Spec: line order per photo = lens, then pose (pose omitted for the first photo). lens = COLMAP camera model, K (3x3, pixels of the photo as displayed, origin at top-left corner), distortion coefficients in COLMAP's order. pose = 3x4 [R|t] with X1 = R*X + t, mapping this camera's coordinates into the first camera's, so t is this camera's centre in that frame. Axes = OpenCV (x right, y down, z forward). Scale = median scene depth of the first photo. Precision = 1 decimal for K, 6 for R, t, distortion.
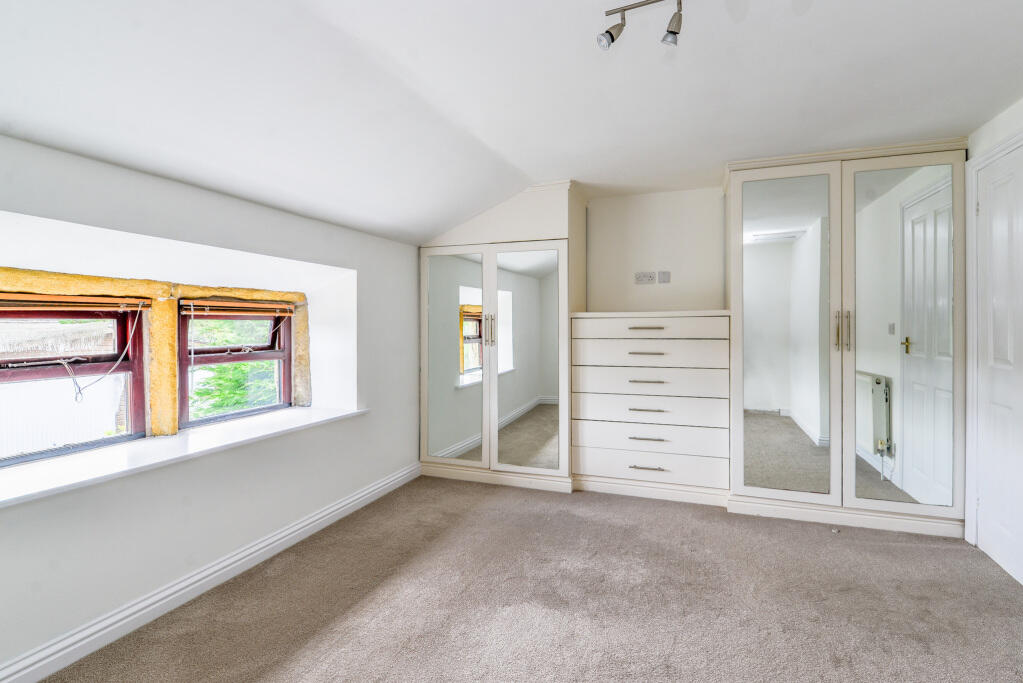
lens RADIAL K [[486.6, 0, 514.7], [0, 486.6, 331.2], [0, 0, 1]] dist [0.000896, -0.007249]
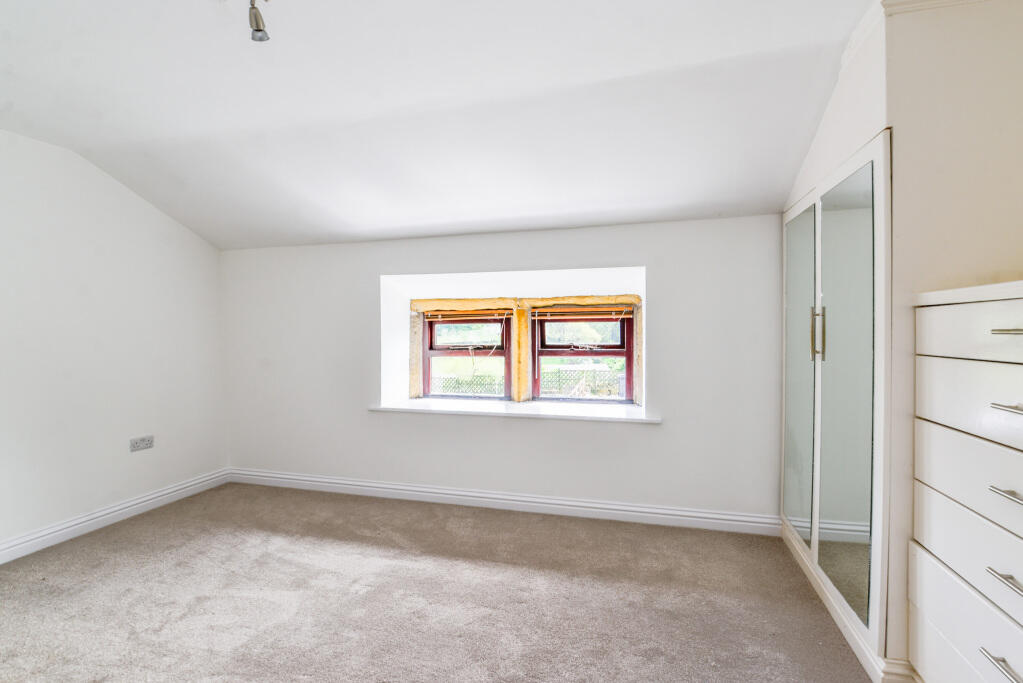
lens RADIAL K [[486.6, 0, 512.0], [0, 486.6, 342.9], [0, 0, 1]] dist [0.000896, -0.007249]
pose [[0.077629, 0.031123, -0.996496, 0.719441], [-0.006162, 0.999509, 0.030737, -0.009185], [0.996963, 0.003754, 0.077783, 0.841254]]
